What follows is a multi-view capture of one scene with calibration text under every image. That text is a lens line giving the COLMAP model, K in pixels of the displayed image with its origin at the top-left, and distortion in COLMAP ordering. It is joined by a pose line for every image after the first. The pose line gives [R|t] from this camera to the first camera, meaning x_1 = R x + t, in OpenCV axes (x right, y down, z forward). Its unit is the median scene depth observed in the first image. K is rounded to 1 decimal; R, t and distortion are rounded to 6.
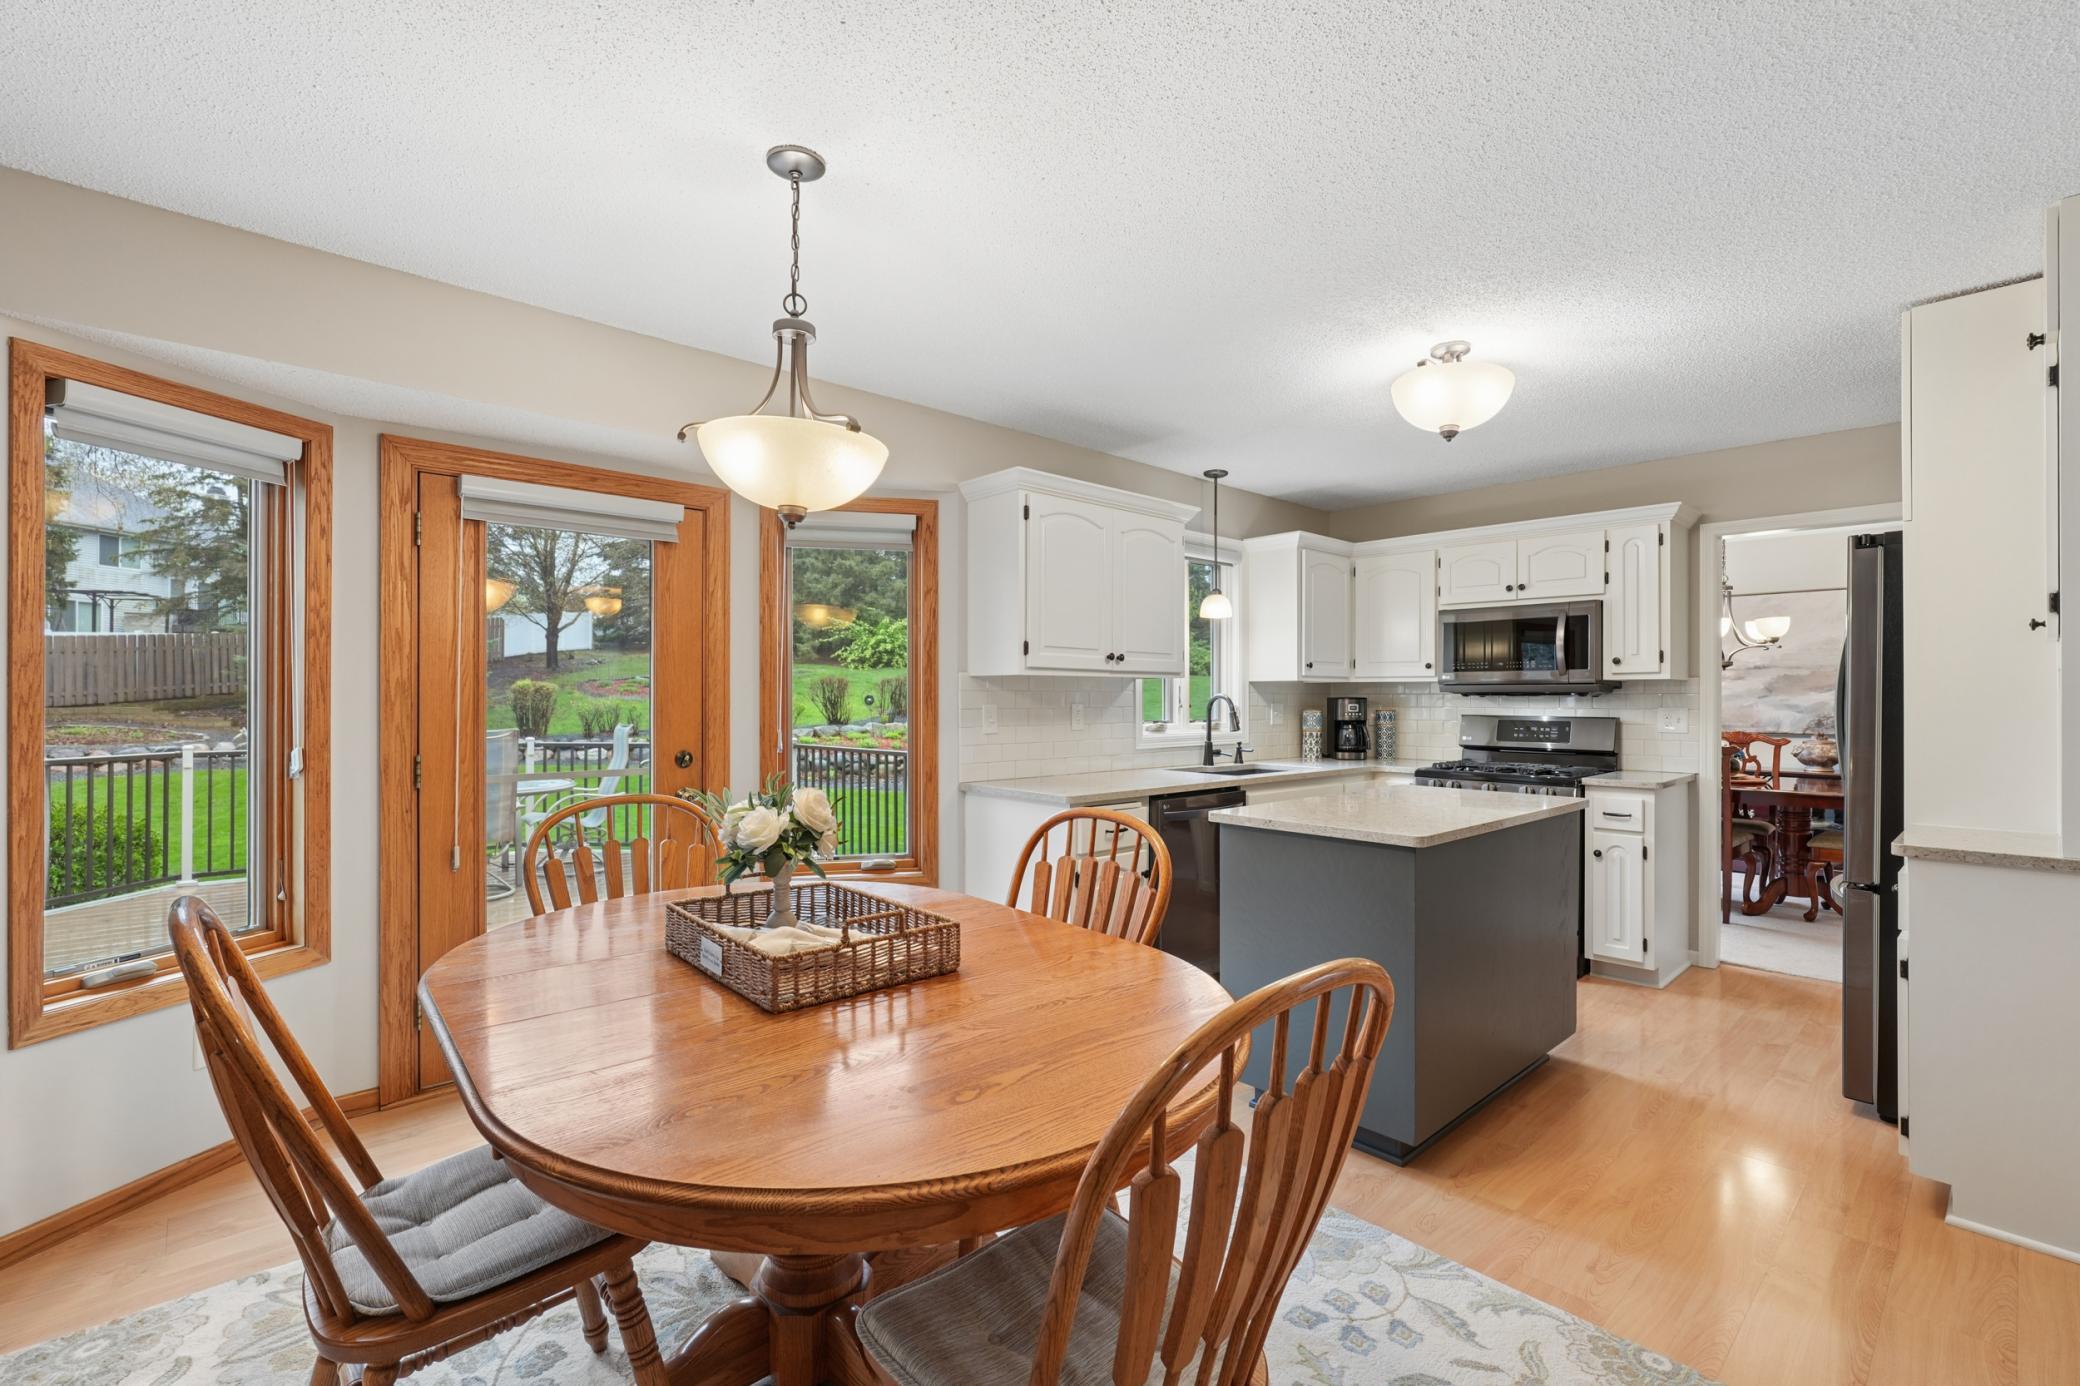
lens RADIAL K [[911.3, 0, 1040.0], [0, 911.3, 693.0], [0, 0, 1]] dist [0.000121, -0.000019]
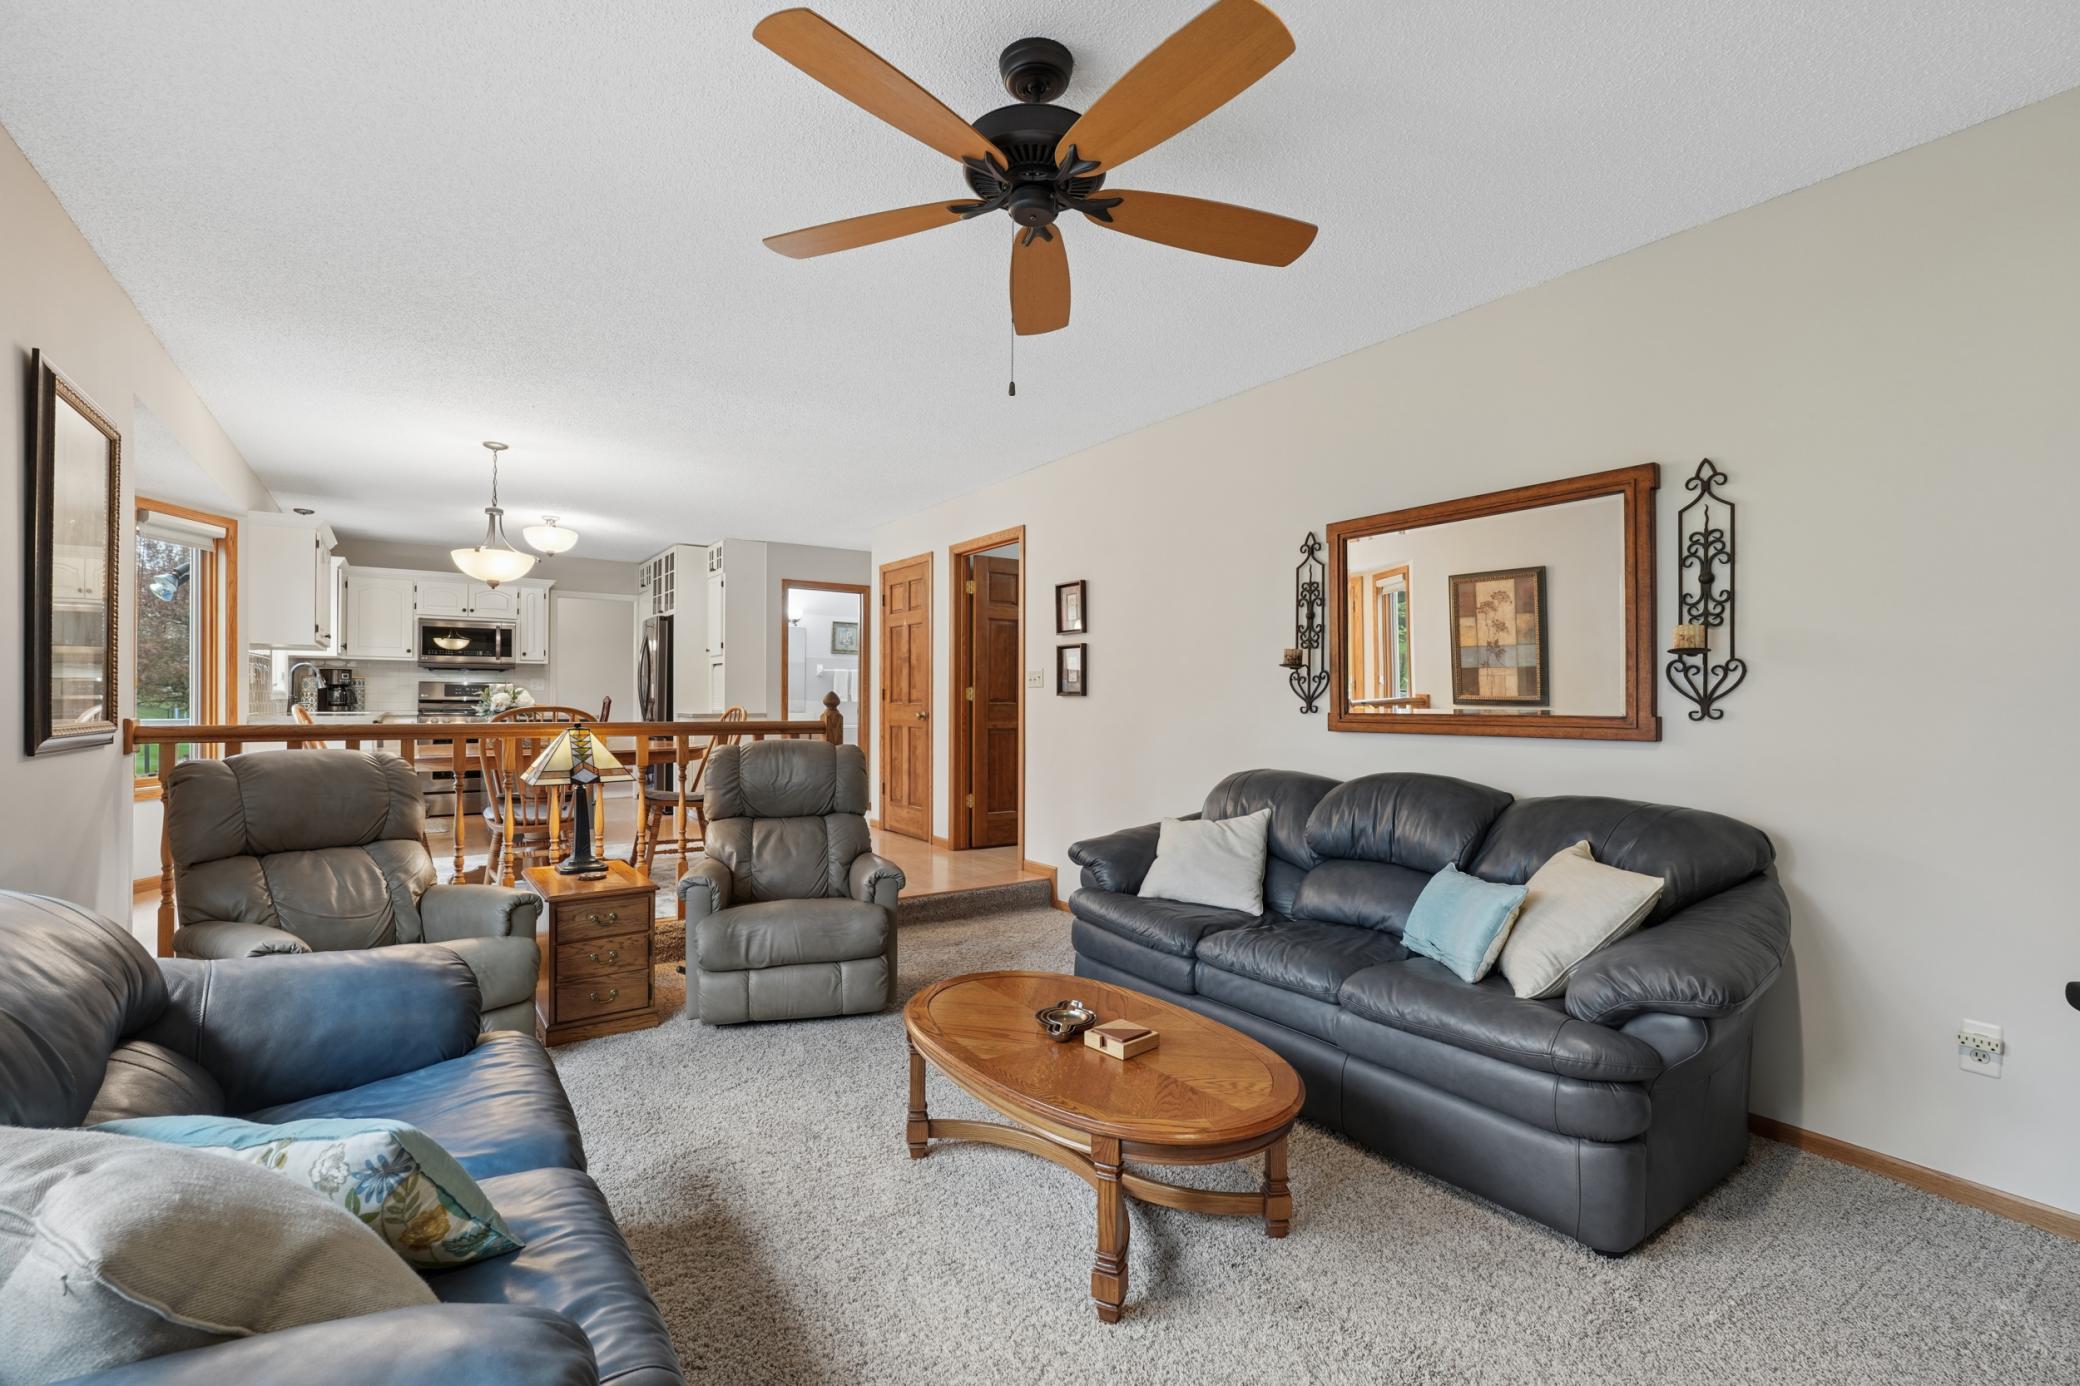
lens RADIAL K [[911.3, 0, 1040.0], [0, 911.3, 693.0], [0, 0, 1]] dist [0.000121, -0.000019]
pose [[0.138548, 0.004647, 0.990345, -1.055962], [-0.004718, 0.999981, -0.004033, 0.048297], [-0.990345, -0.004114, 0.138567, -0.357062]]
